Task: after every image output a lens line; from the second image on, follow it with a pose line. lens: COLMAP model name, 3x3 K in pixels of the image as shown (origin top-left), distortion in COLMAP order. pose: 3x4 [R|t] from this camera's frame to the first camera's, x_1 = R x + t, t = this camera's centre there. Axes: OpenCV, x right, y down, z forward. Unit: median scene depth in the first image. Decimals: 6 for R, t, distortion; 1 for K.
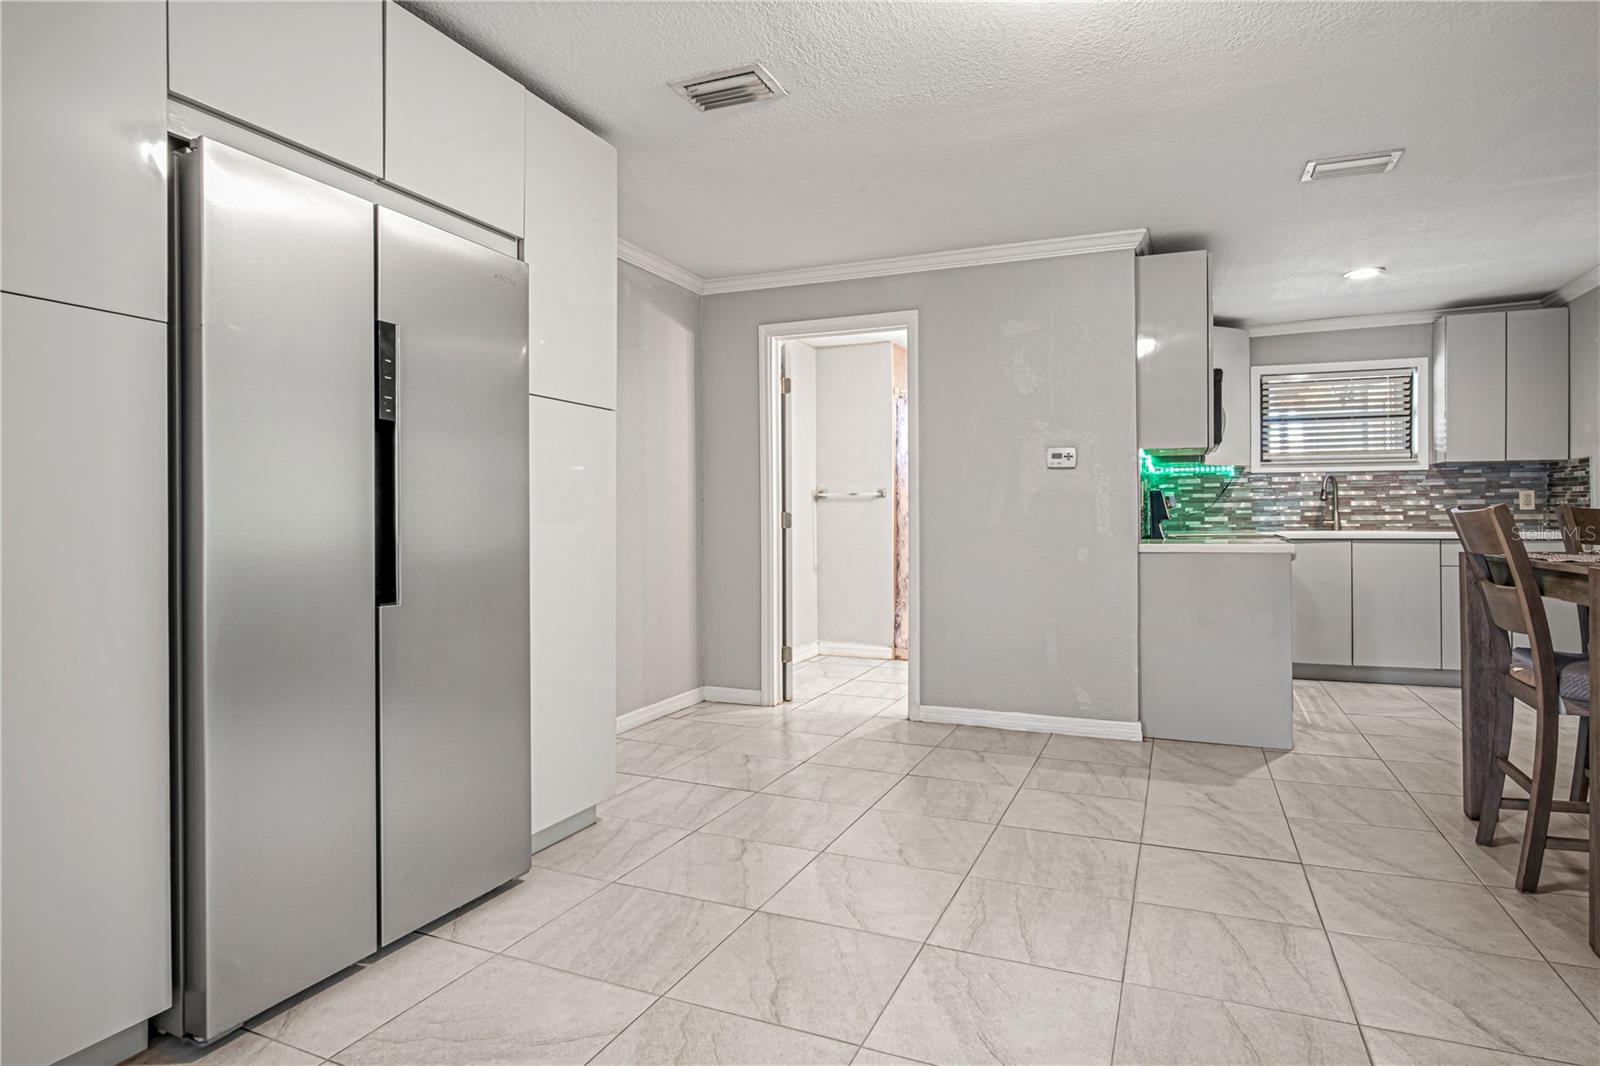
lens RADIAL K [[917.4, 0, 789.3], [0, 917.4, 517.0], [0, 0, 1]] dist [-0.002139, -0.000492]
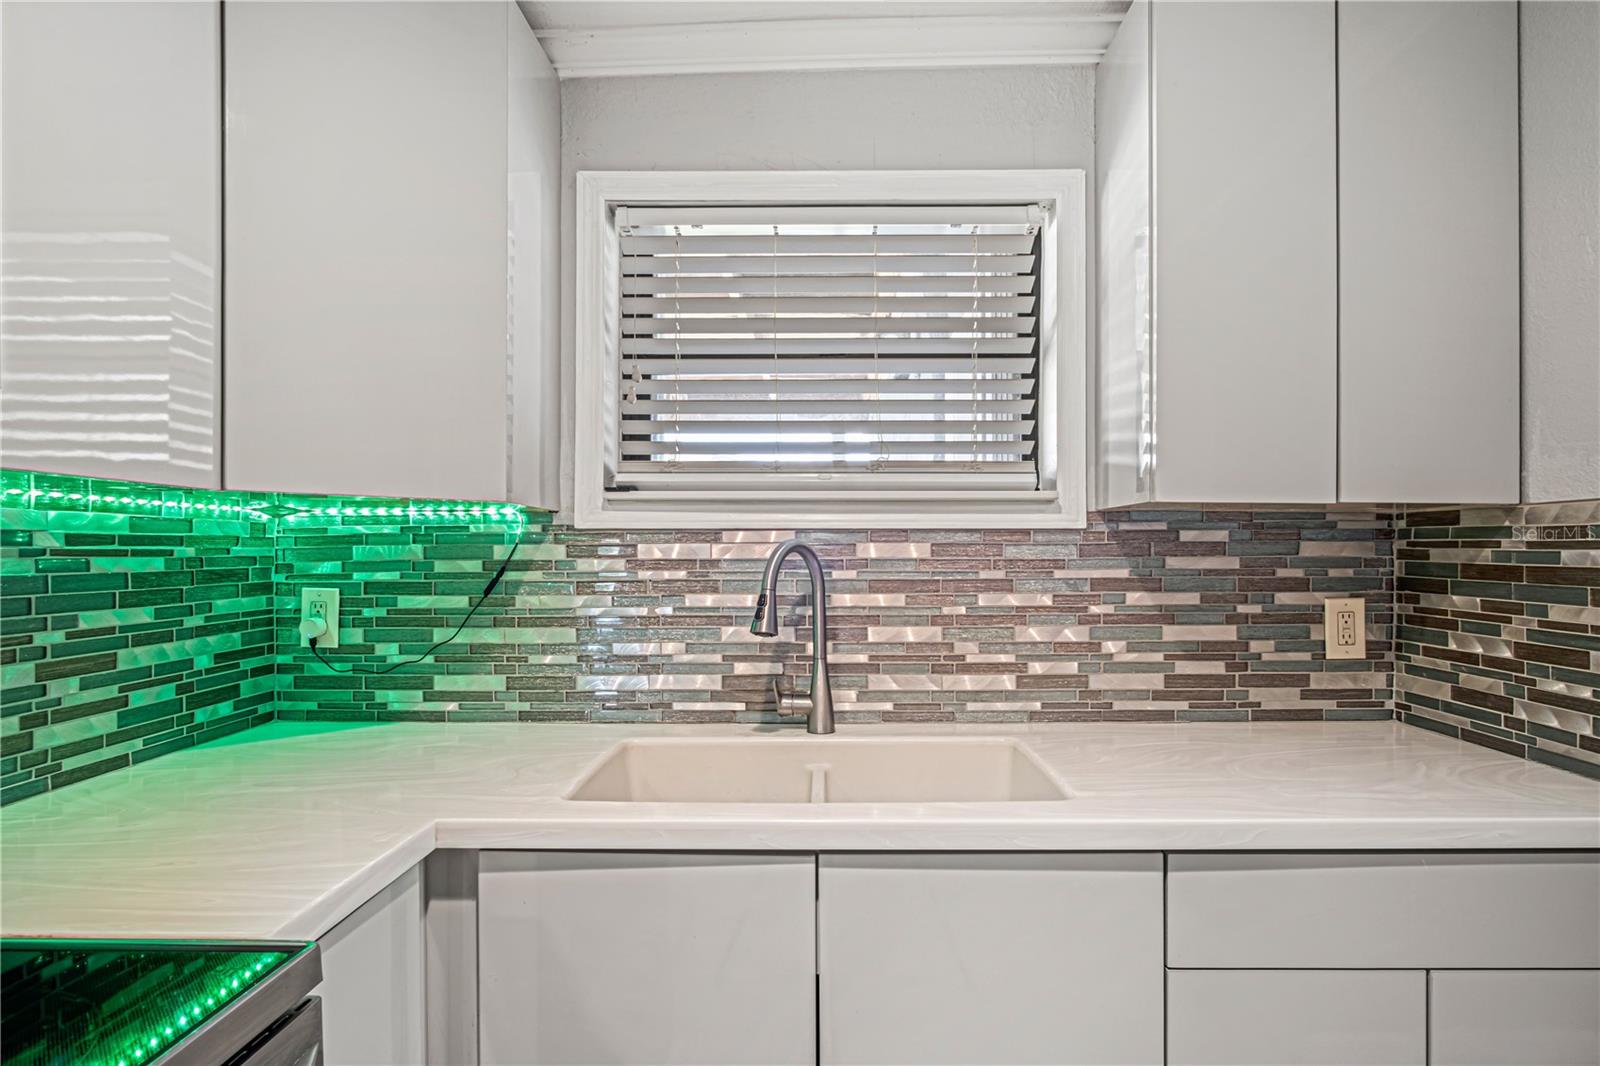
lens RADIAL K [[863.6, 0, 797.2], [0, 863.6, 545.9], [0, 0, 1]] dist [-0.026324, -0.000208]
pose [[0.936976, 0.007109, 0.349322, 0.496166], [-0.004005, 0.999946, -0.009607, -0.041727], [-0.349371, 0.007602, 0.936953, 0.748832]]
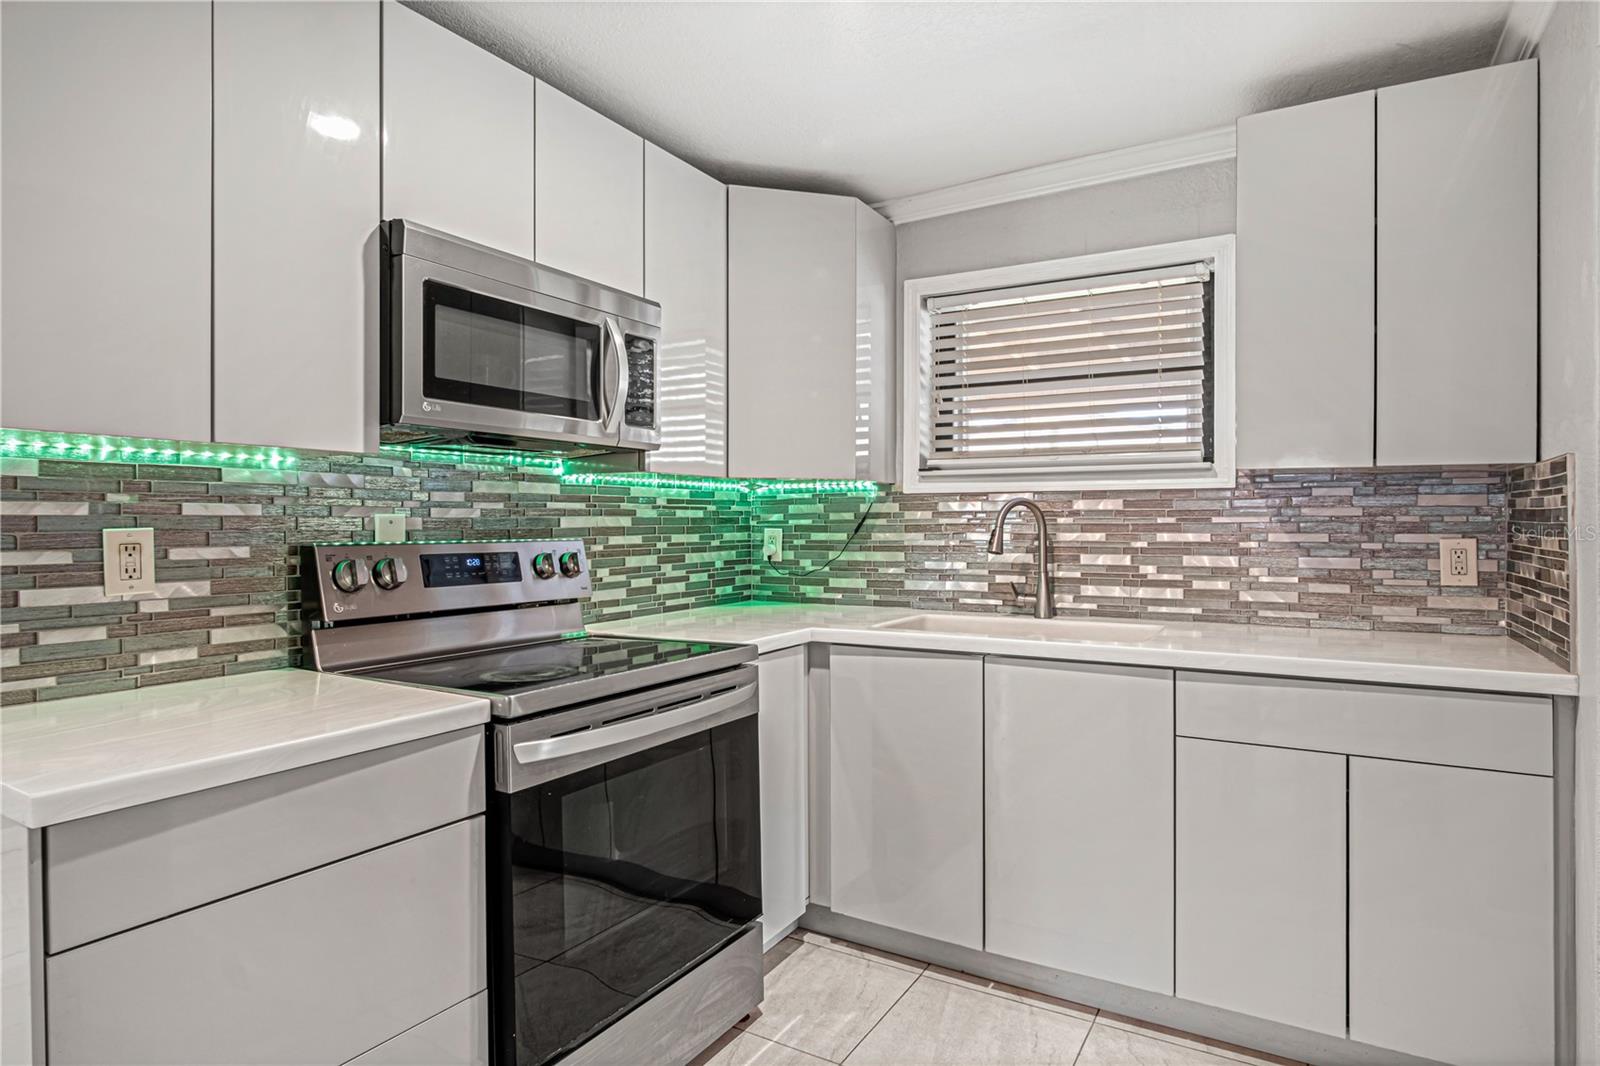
lens RADIAL K [[881.1, 0, 803.8], [0, 881.1, 524.1], [0, 0, 1]] dist [-0.008309, -0.001724]
pose [[0.989362, 0.004545, -0.145405, 0.544313], [-0.004361, 0.999989, 0.001582, -0.033227], [0.145411, -0.000931, 0.989371, 0.540842]]
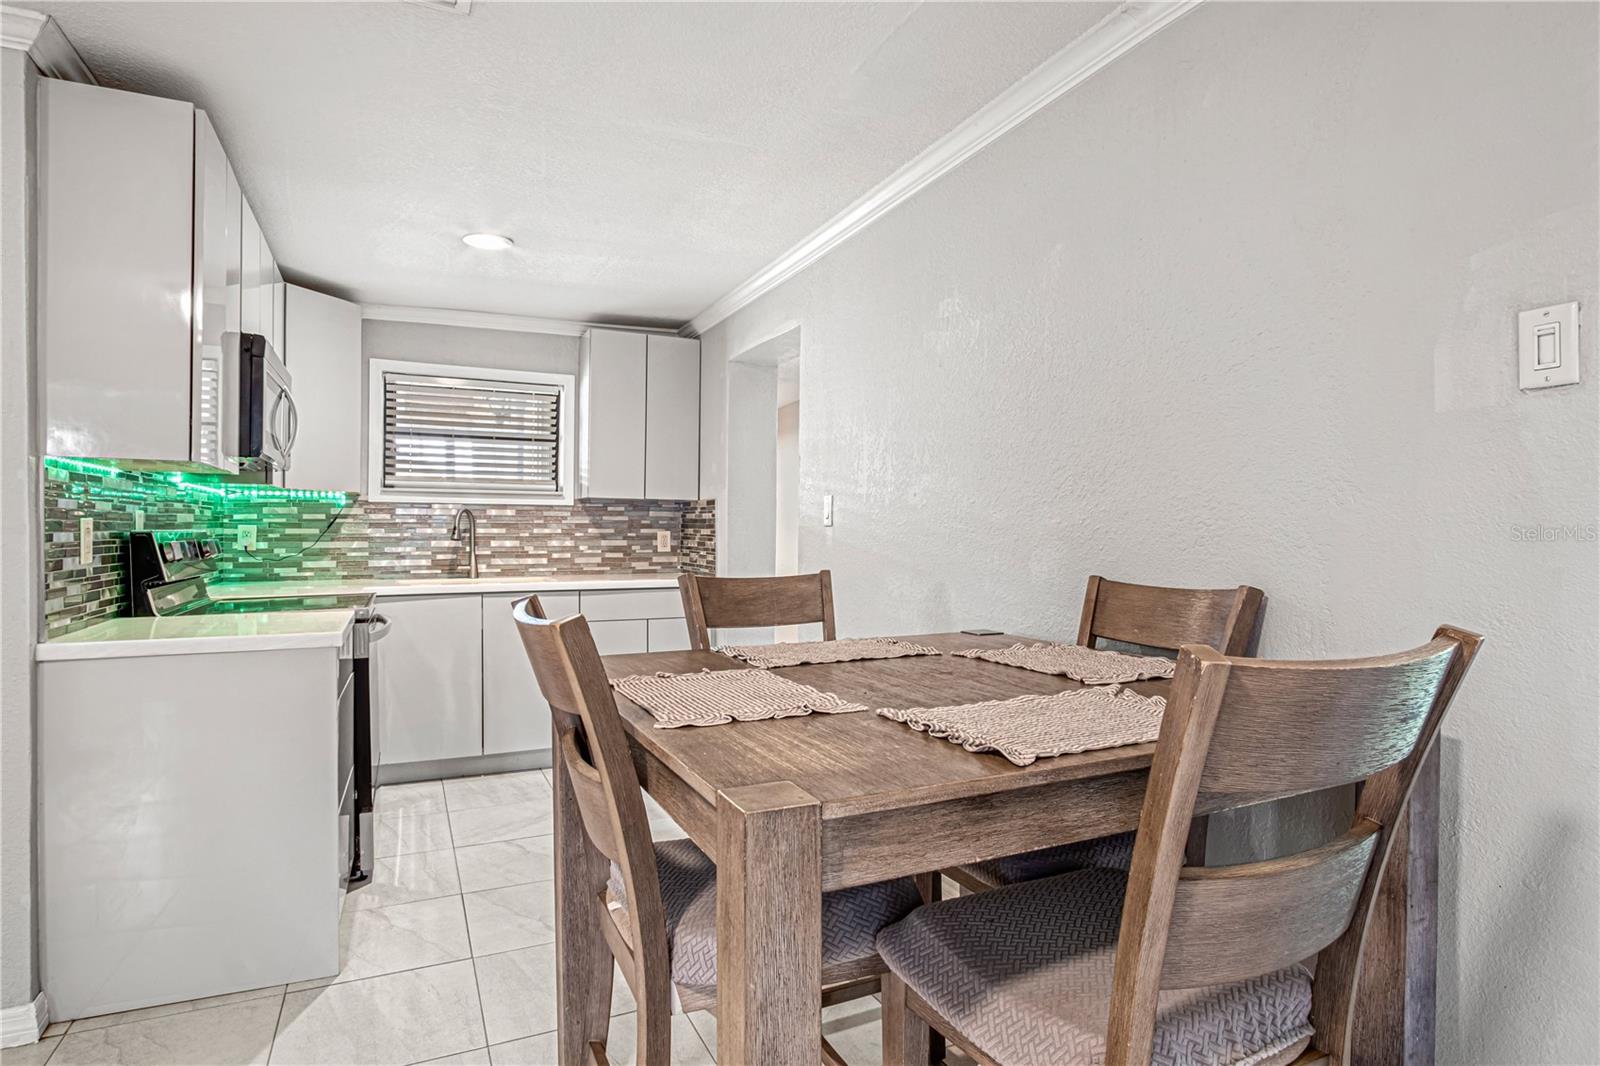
lens RADIAL K [[881.1, 0, 803.8], [0, 881.1, 524.1], [0, 0, 1]] dist [-0.008309, -0.001724]
pose [[0.683020, 0.012744, 0.730289, 0.236046], [-0.008286, 0.999919, -0.009699, -0.027169], [-0.730353, 0.000573, 0.683070, 0.270308]]
